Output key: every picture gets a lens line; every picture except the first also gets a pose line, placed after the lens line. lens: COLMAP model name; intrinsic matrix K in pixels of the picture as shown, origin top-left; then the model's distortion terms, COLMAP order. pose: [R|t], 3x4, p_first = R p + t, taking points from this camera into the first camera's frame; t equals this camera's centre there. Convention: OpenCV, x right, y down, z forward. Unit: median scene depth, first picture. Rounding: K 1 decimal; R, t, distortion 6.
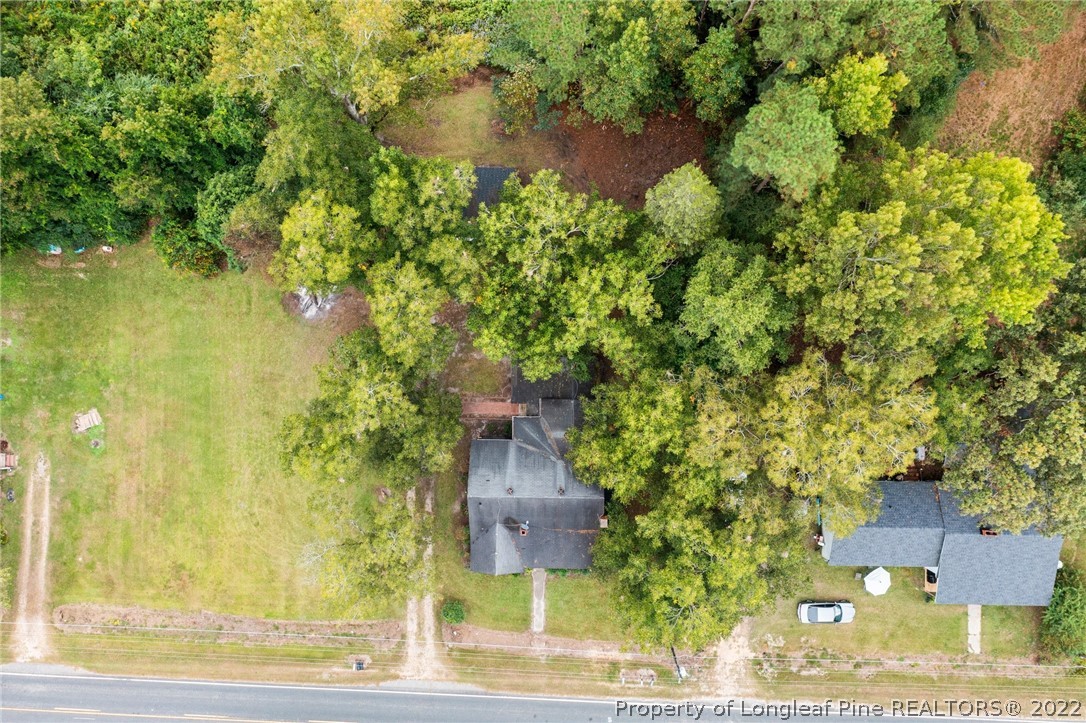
lens RADIAL K [[857.3, 0, 543.5], [0, 857.3, 363.7], [0, 0, 1]] dist [-0.003655, 0.000489]
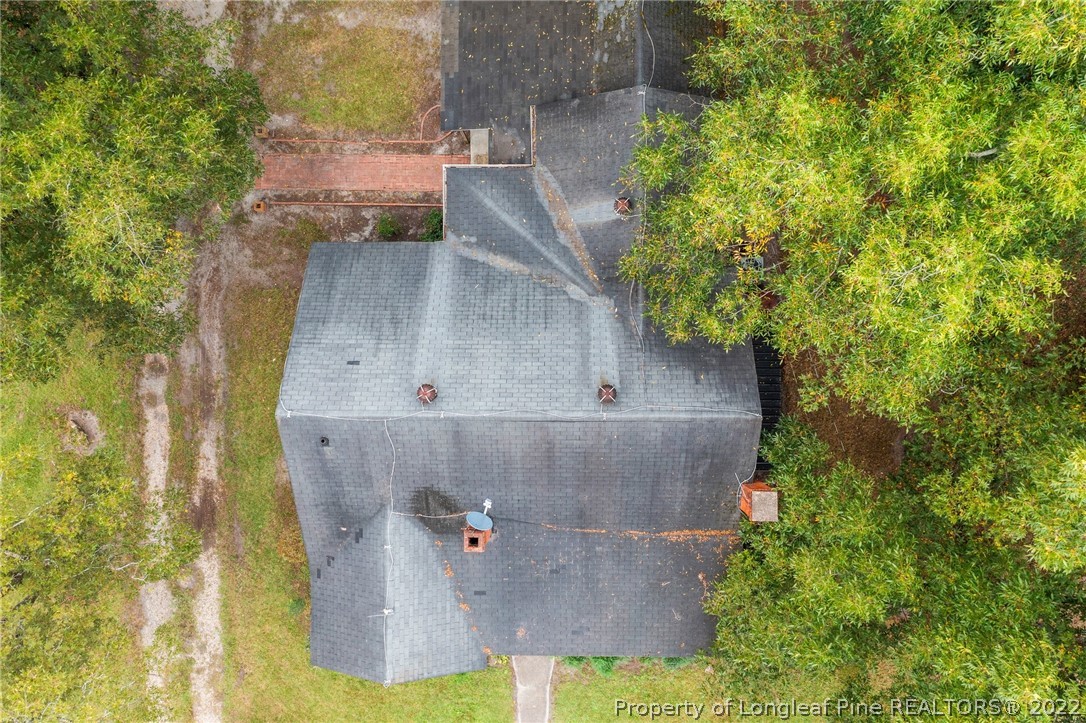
lens RADIAL K [[857.3, 0, 542.5], [0, 857.3, 359.6], [0, 0, 1]] dist [-0.003655, 0.000489]
pose [[0.999978, -0.006174, -0.002455, 0.000150], [0.006161, 0.999966, -0.005515, 0.135166], [0.002489, 0.005500, 0.999982, 0.698040]]
